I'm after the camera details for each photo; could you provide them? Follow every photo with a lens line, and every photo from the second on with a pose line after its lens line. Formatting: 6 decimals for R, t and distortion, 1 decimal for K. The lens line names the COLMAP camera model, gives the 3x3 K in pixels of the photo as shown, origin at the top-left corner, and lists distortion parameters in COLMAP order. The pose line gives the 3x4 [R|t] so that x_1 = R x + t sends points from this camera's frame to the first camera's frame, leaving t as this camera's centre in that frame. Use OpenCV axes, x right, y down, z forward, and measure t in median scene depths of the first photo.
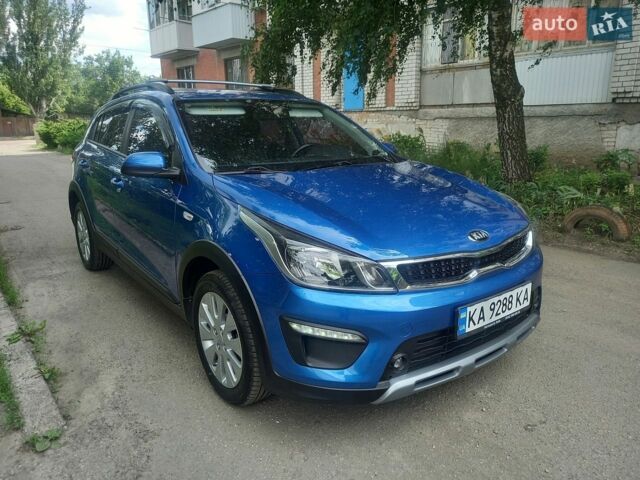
lens RADIAL K [[439.5, 0, 320.0], [0, 439.5, 240.0], [0, 0, 1]] dist [0.005627, -0.009077]
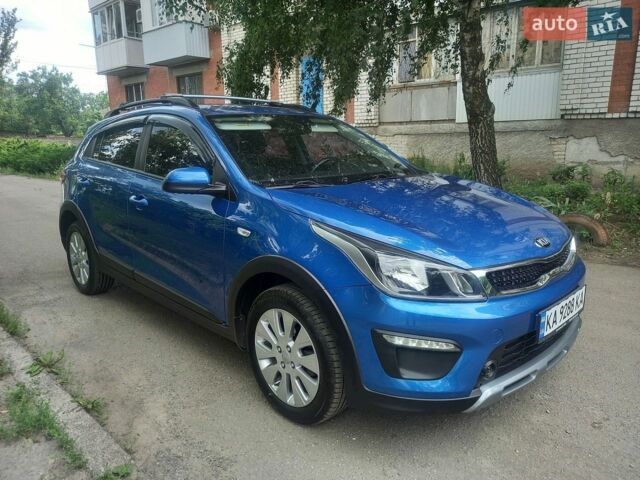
lens RADIAL K [[439.5, 0, 320.0], [0, 439.5, 240.0], [0, 0, 1]] dist [0.005627, -0.009077]
pose [[0.994422, -0.029692, 0.101213, -0.180972], [0.033349, 0.998844, -0.034633, 0.002250], [-0.100068, 0.037815, 0.994262, 0.012016]]
